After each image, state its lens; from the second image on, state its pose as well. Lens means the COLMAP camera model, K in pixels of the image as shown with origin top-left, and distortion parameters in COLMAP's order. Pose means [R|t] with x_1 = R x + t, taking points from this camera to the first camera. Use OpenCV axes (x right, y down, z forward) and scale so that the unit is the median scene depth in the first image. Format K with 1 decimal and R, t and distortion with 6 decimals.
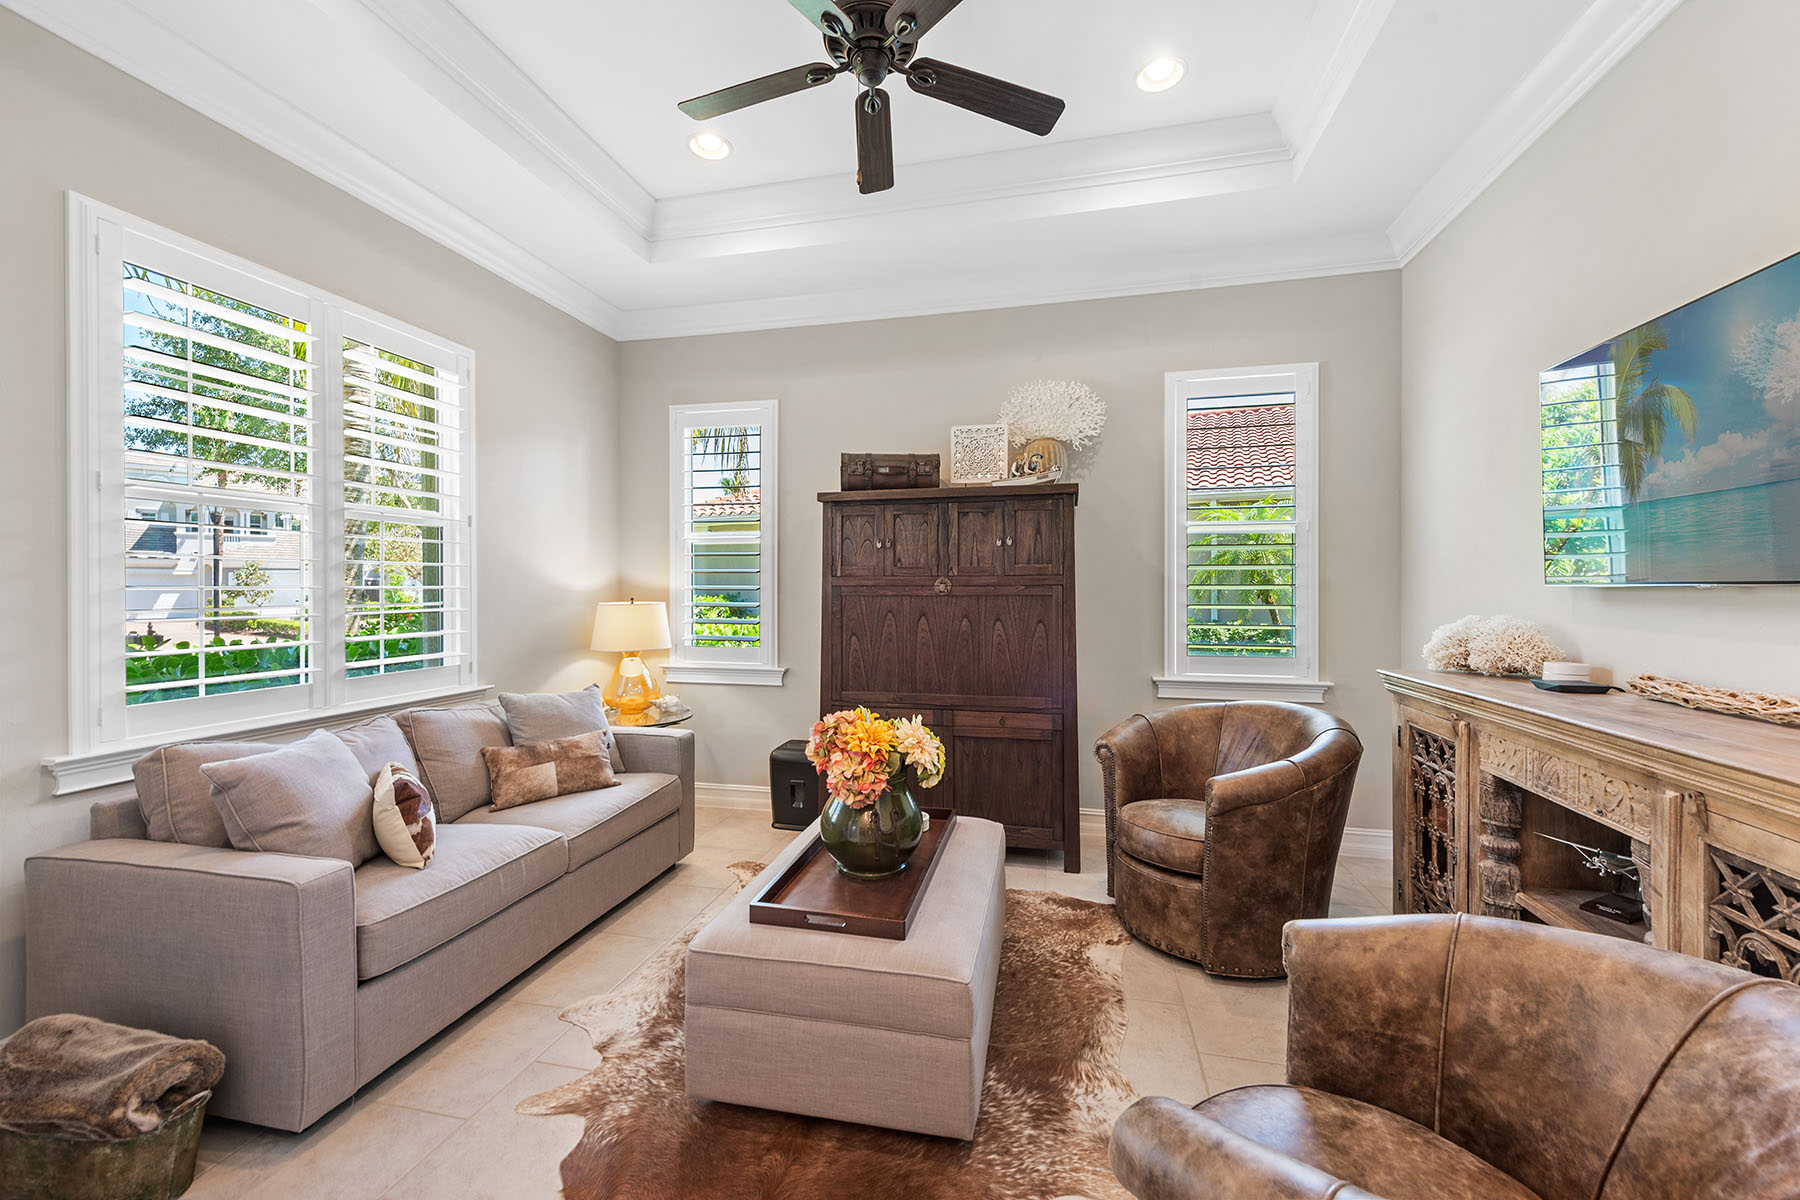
lens RADIAL K [[708.4, 0, 902.2], [0, 708.4, 592.5], [0, 0, 1]] dist [0.000403, 0.000025]
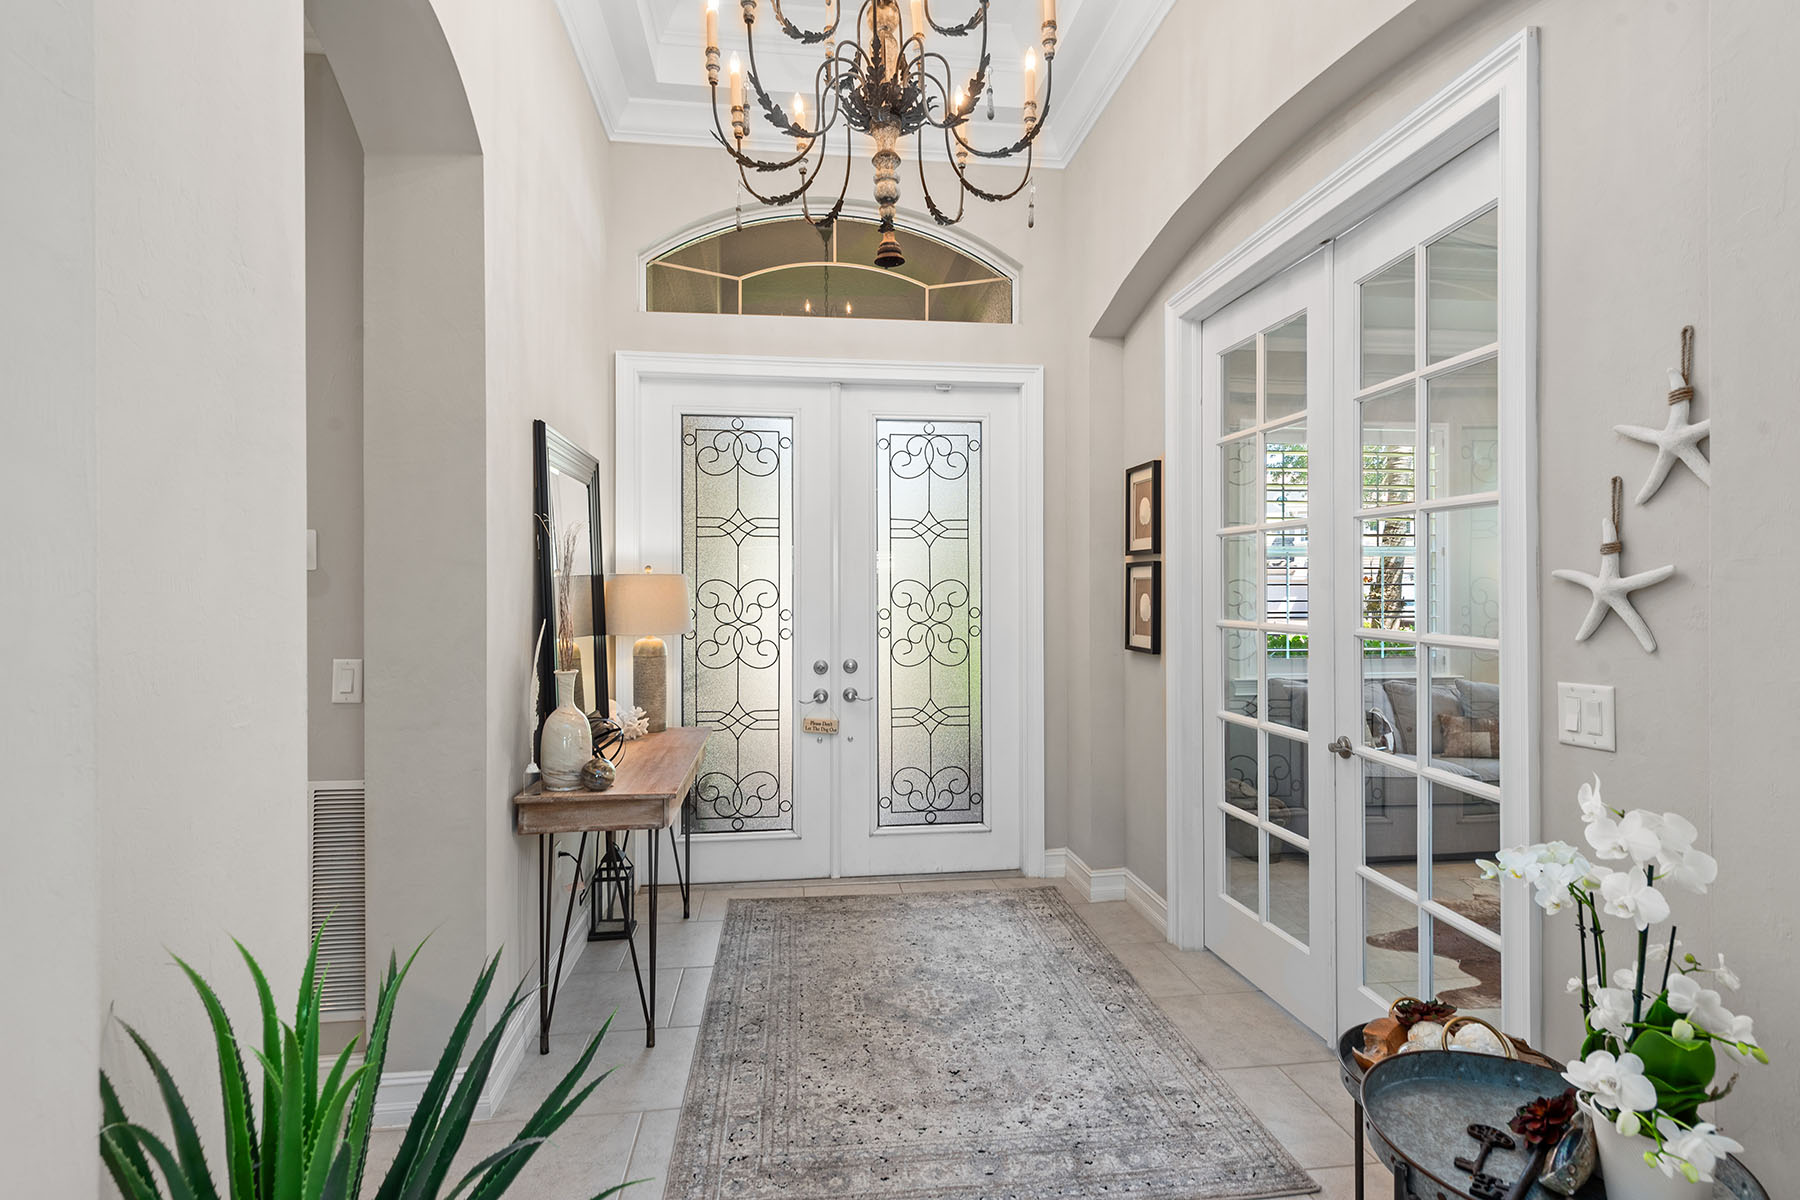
lens RADIAL K [[893.4, 0, 902.4], [0, 893.4, 598.0], [0, 0, 1]] dist [0.000763, -0.000340]
pose [[0.345096, 0.002716, -0.938563, 0.732584], [-0.009015, 0.999959, -0.000421, -0.004722], [0.938524, 0.008606, 0.345107, -0.650512]]
